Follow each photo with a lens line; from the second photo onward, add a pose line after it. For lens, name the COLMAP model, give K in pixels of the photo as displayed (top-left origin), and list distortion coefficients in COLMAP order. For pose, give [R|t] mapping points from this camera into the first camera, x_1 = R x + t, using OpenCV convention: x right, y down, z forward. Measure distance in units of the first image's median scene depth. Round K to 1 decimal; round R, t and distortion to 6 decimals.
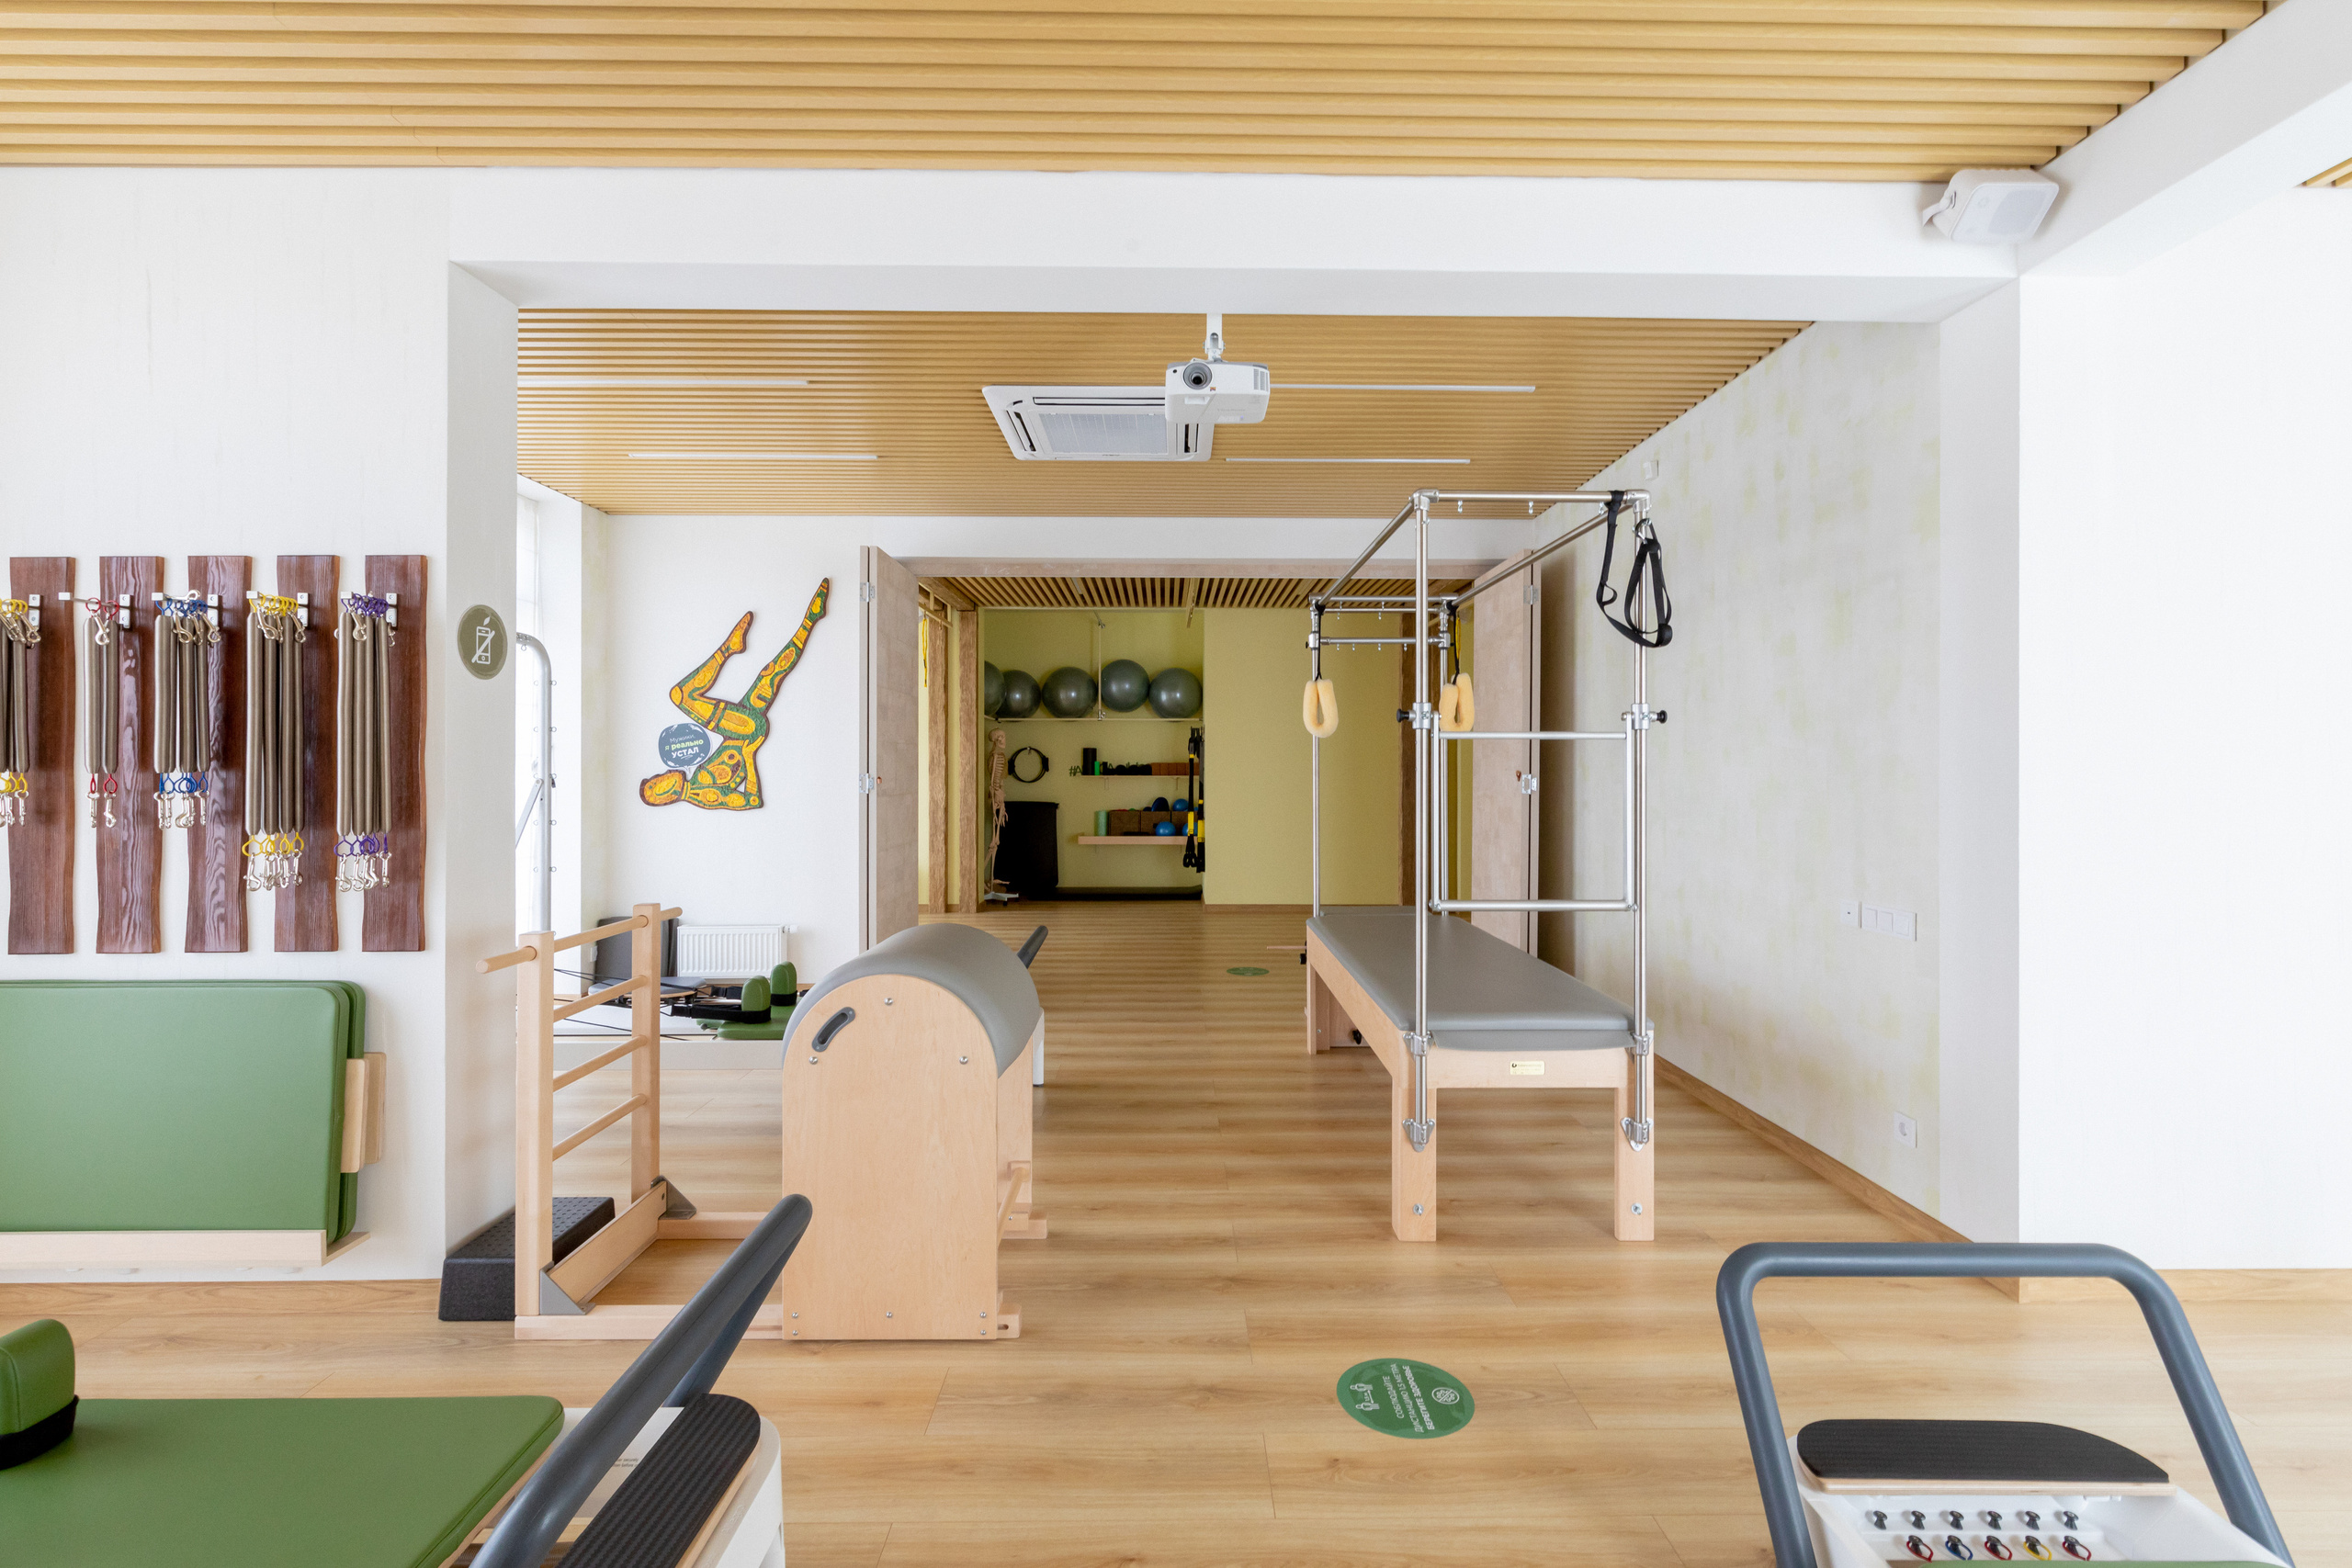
lens RADIAL K [[1036.6, 0, 1181.3], [0, 1036.6, 764.2], [0, 0, 1]] dist [0.000664, -0.000035]
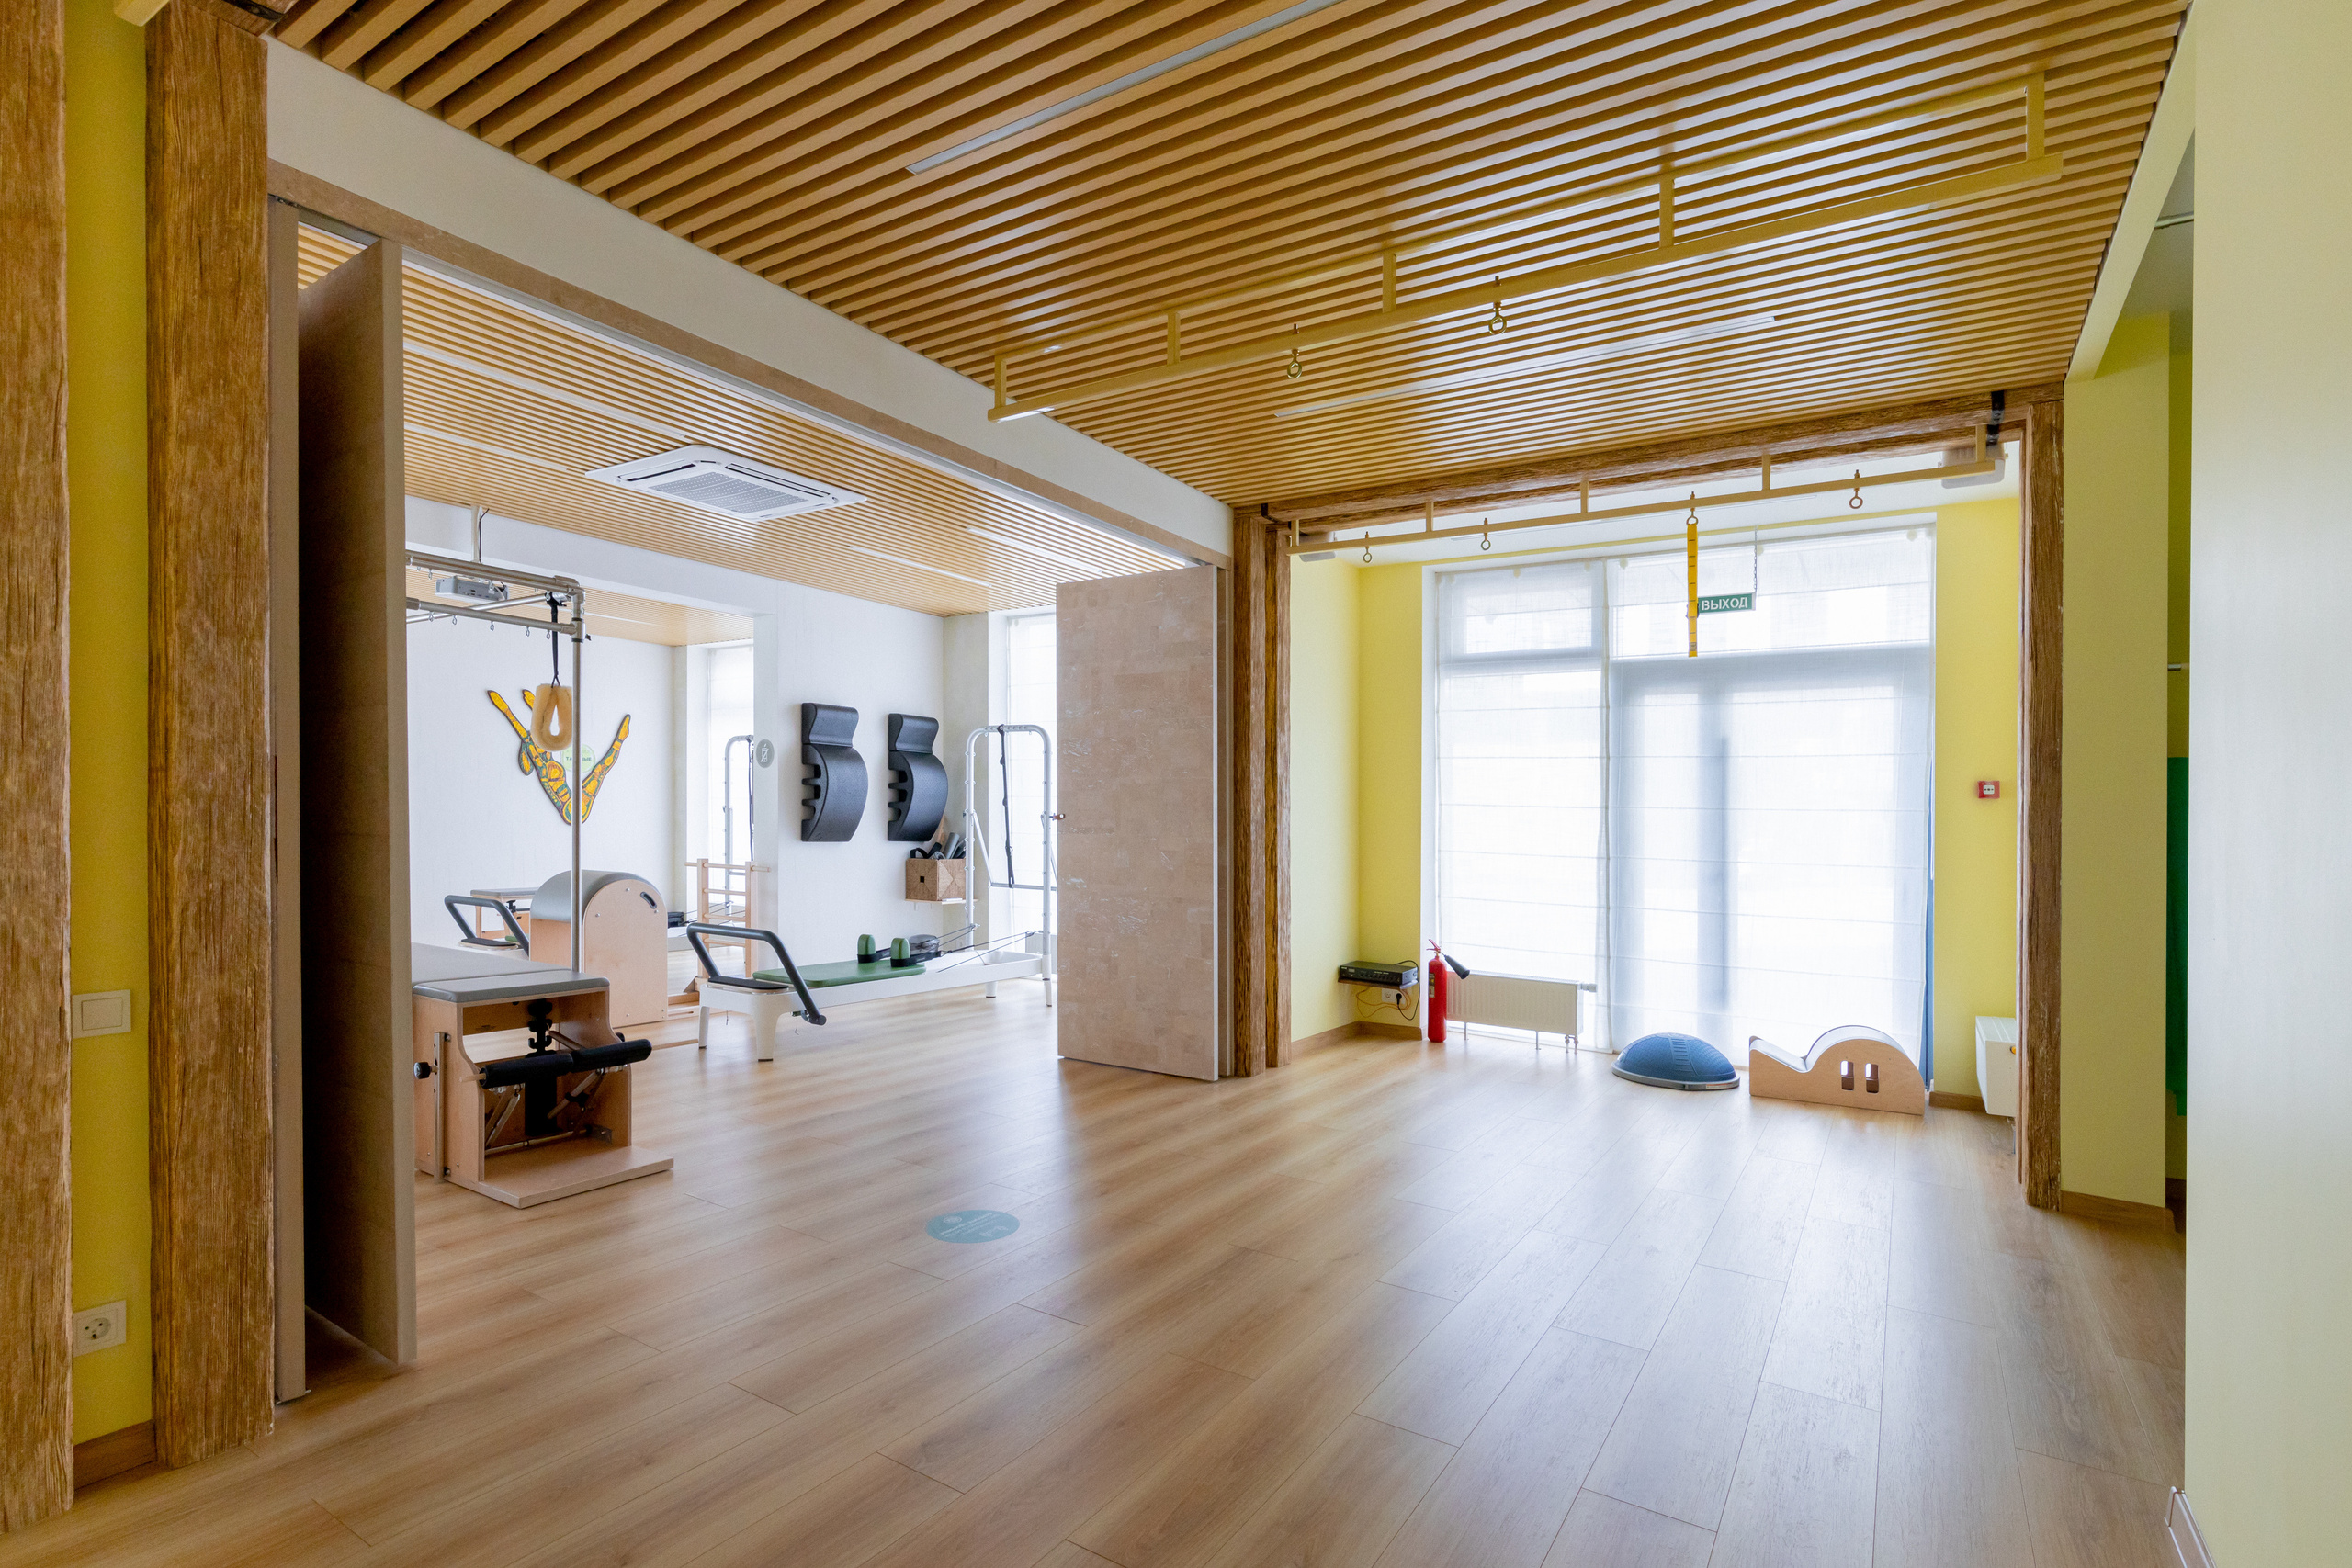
lens RADIAL K [[1123.4, 0, 1192.9], [0, 1123.4, 895.3], [0, 0, 1]] dist [-0.000903, -0.000063]
pose [[-0.546206, 0.041096, -0.836642, 0.486857], [-0.019936, 0.997875, 0.062031, 0.017927], [0.837414, 0.050561, -0.544226, 1.519610]]
